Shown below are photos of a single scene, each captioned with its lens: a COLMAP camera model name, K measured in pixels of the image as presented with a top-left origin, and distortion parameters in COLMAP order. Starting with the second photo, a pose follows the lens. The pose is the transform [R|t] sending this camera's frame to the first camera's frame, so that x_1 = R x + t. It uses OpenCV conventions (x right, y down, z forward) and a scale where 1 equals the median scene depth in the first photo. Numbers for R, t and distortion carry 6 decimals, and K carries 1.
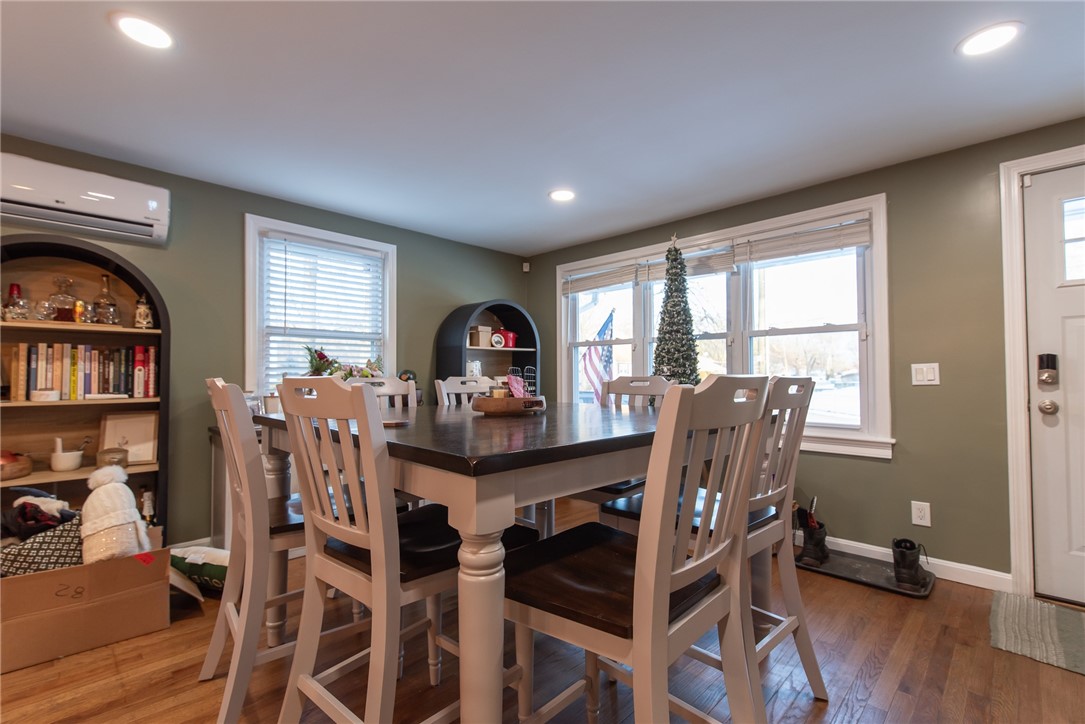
lens RADIAL K [[466.8, 0, 558.1], [0, 466.8, 365.4], [0, 0, 1]] dist [-0.001701, 0.001603]
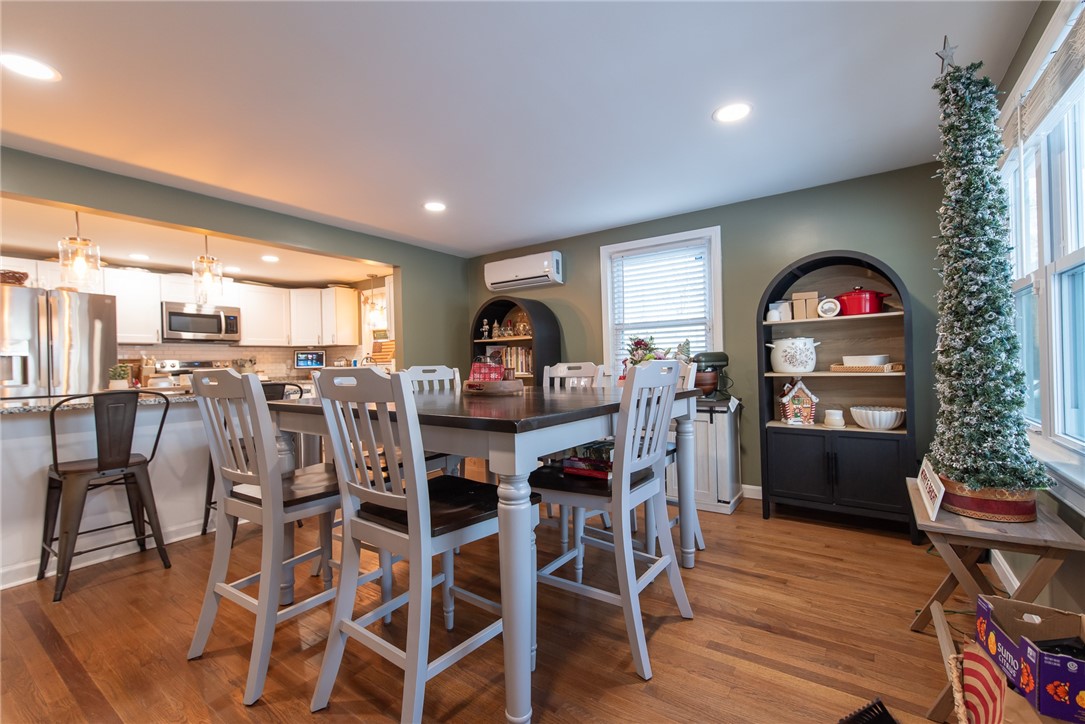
lens RADIAL K [[466.8, 0, 544.3], [0, 466.8, 366.1], [0, 0, 1]] dist [-0.001701, 0.001603]
pose [[0.167181, 0.004287, -0.985917, 0.660162], [0.045319, 0.998900, 0.012028, 0.011731], [0.984884, -0.046691, 0.166803, 0.540034]]
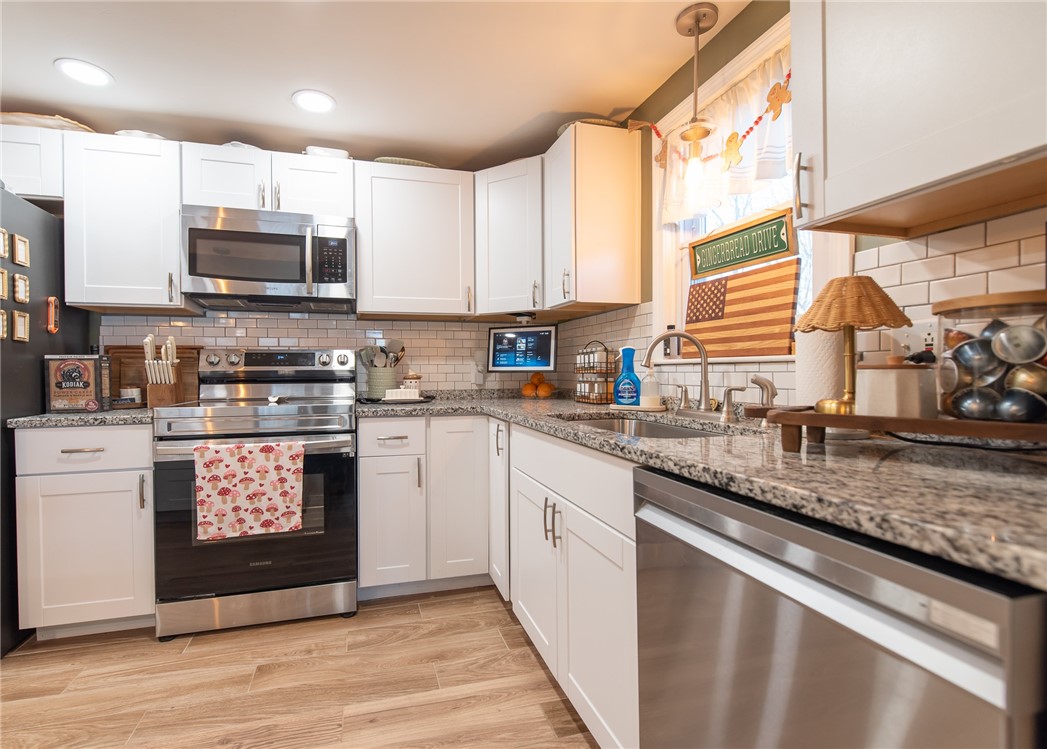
lens RADIAL K [[481.8, 0, 481.1], [0, 481.8, 375.2], [0, 0, 1]] dist [0.003581, -0.001324]
pose [[-0.509907, 0.014321, -0.860110, -0.764595], [0.027971, 0.999609, 0.000062, 0.004044], [0.859775, -0.024027, -0.510108, 0.240006]]
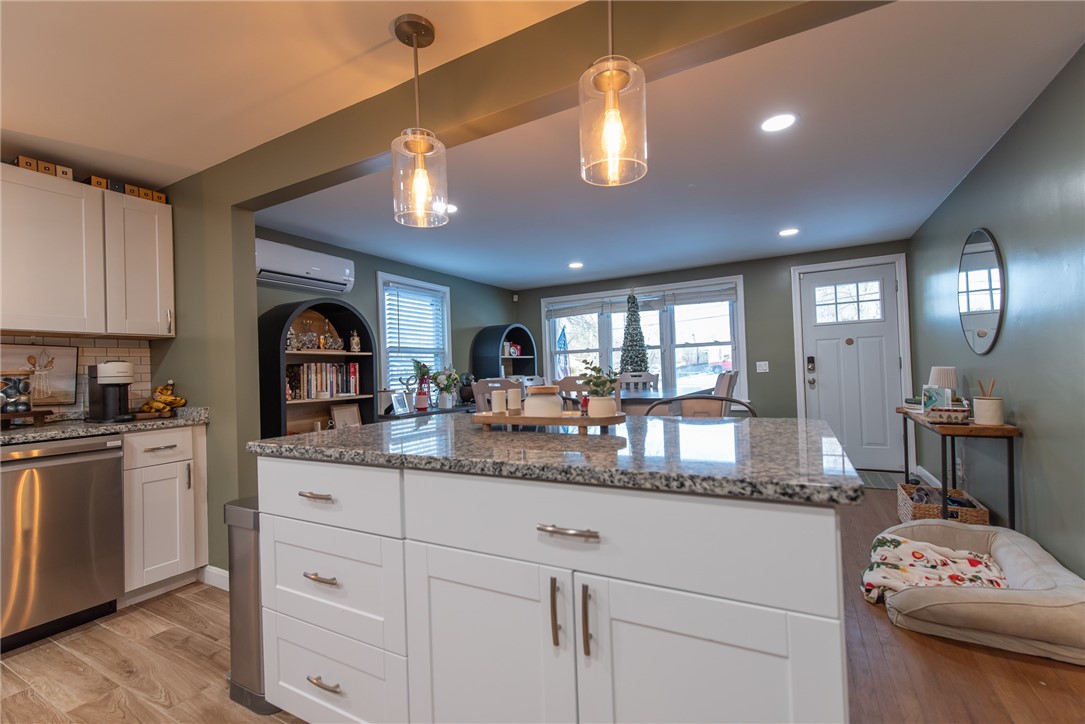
lens RADIAL K [[466.8, 0, 542.9], [0, 466.8, 363.6], [0, 0, 1]] dist [-0.001701, 0.001603]
pose [[0.960659, -0.025033, 0.276601, -0.545170], [0.024980, 0.999681, 0.003718, -0.021675], [-0.276606, 0.003338, 0.960978, -0.538599]]
